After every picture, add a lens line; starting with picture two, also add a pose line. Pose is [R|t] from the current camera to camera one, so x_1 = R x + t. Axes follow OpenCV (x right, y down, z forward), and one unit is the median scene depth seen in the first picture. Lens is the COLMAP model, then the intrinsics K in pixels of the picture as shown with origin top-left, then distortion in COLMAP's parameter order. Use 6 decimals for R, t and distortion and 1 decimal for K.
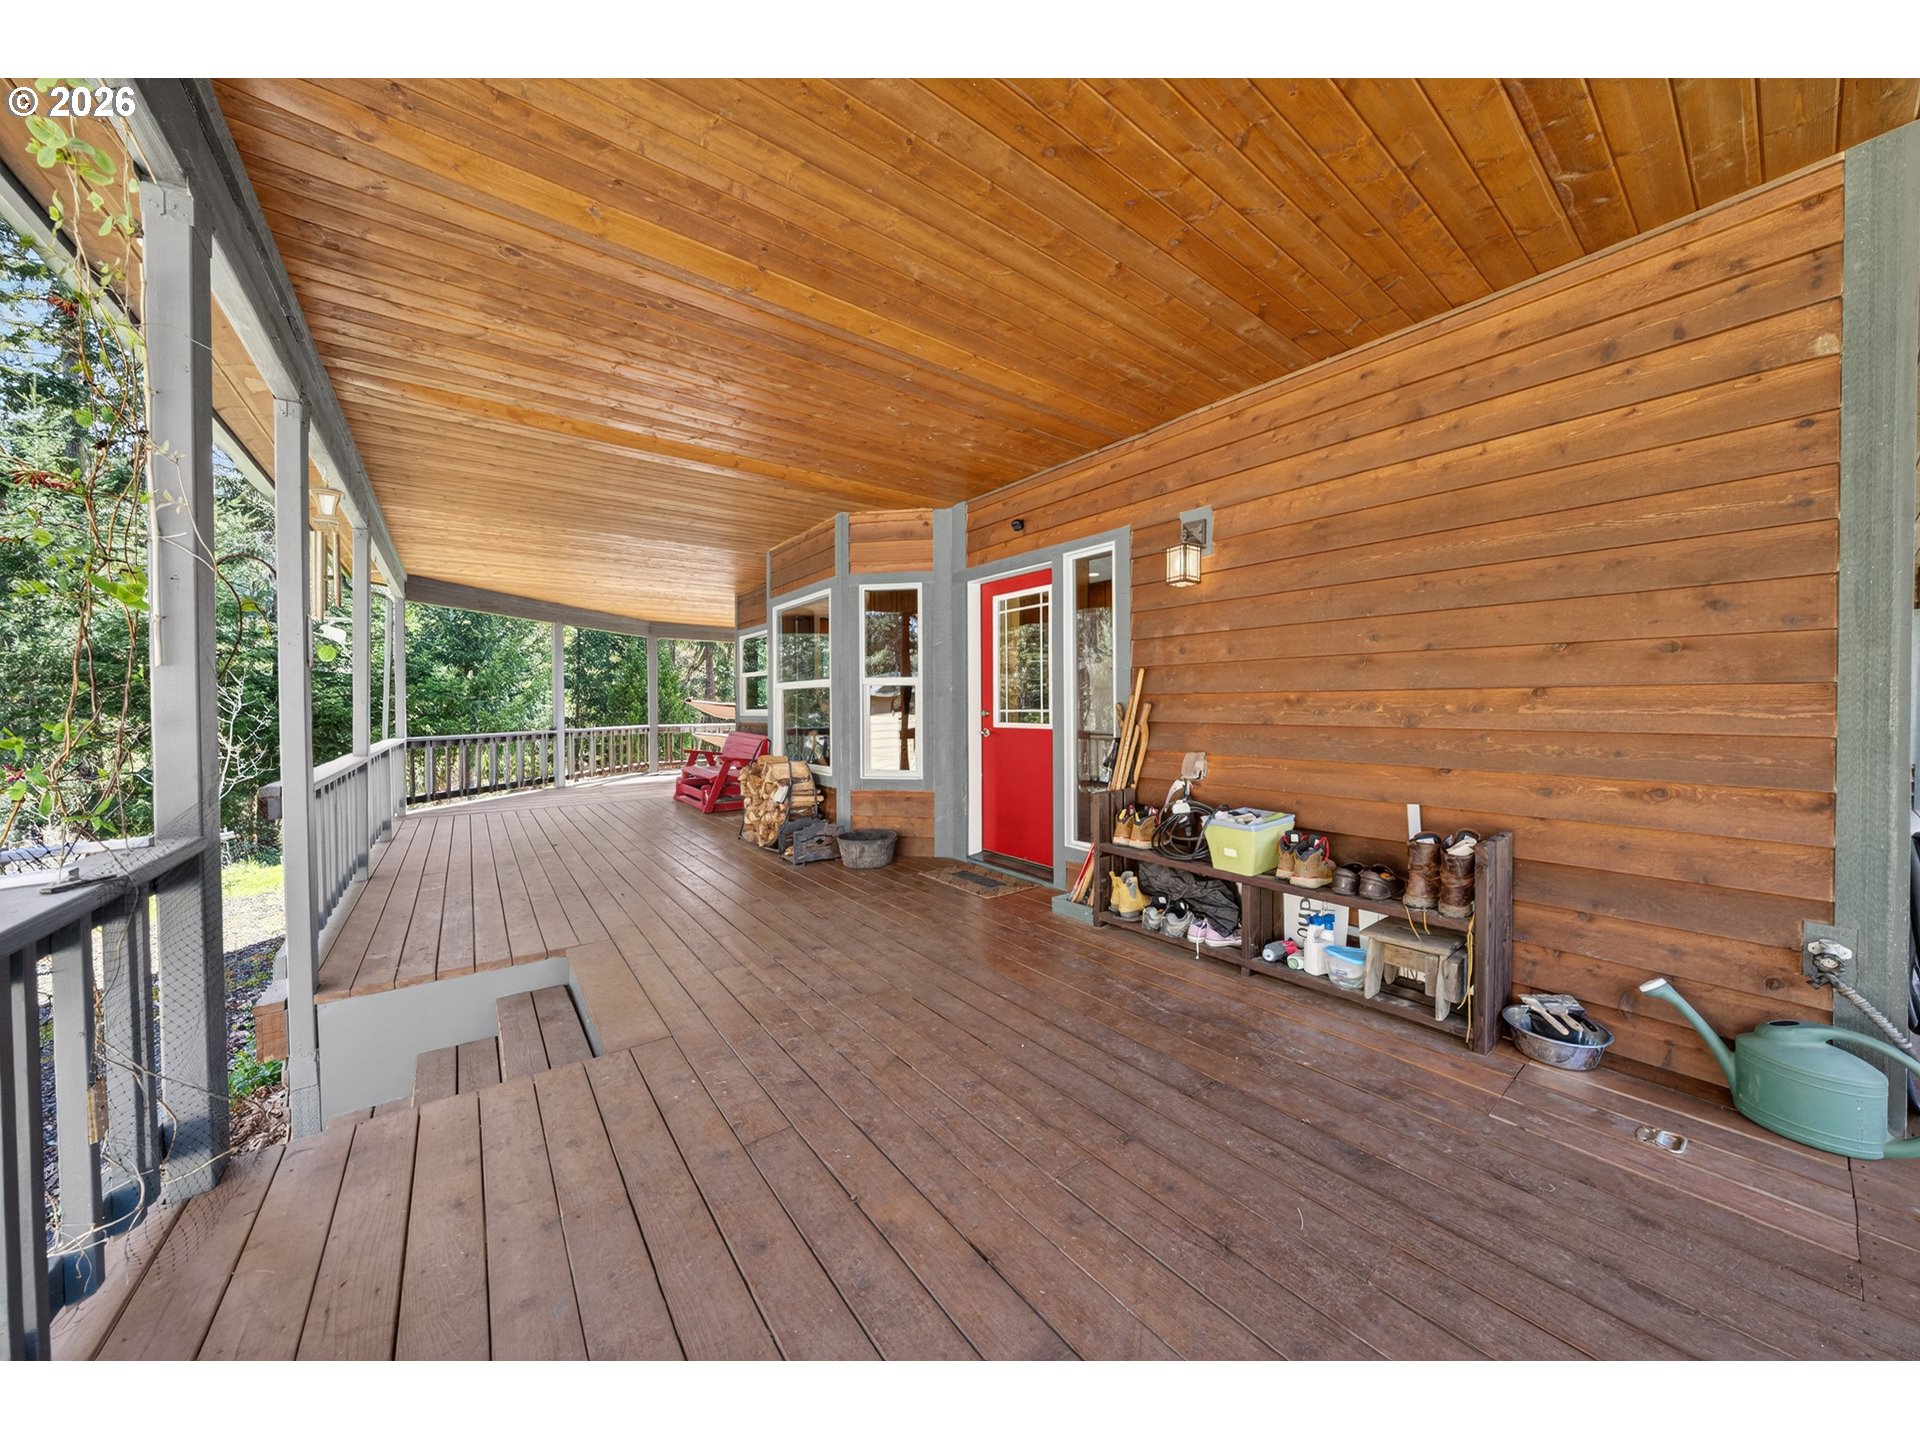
lens RADIAL K [[646.8, 0, 960.0], [0, 646.8, 720.0], [0, 0, 1]] dist [-0.000010, -0.000001]
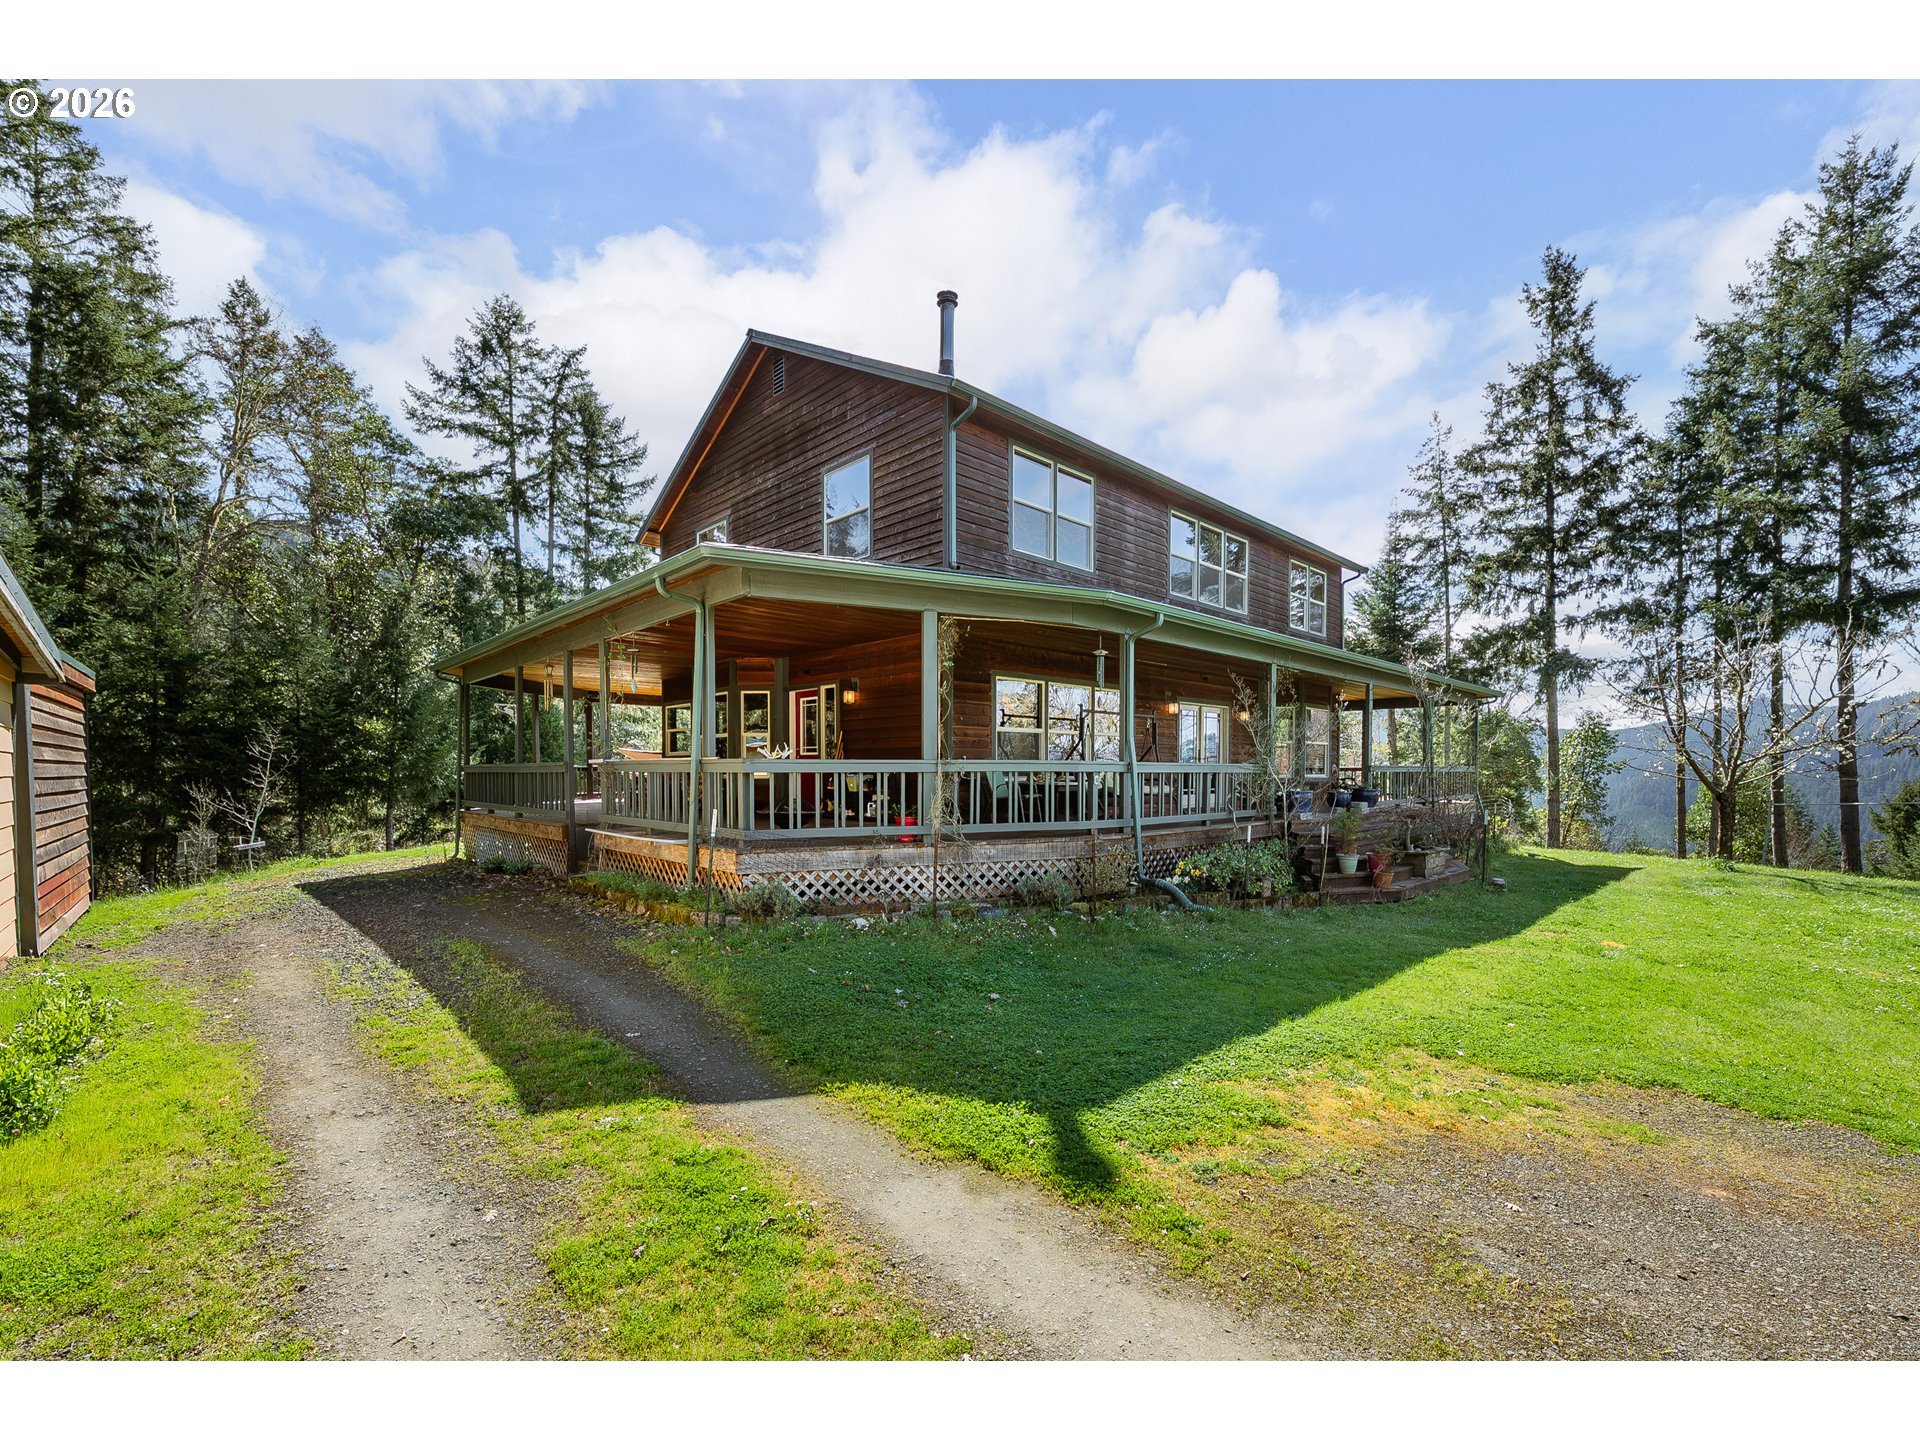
lens RADIAL K [[749.6, 0, 960.0], [0, 749.6, 720.0], [0, 0, 1]] dist [-0.000105, 0.000004]
pose [[0.992492, 0.010119, 0.121890, 0.287057], [-0.000301, 0.996771, -0.080295, 0.098954], [-0.122308, 0.079656, 0.989290, -1.675167]]
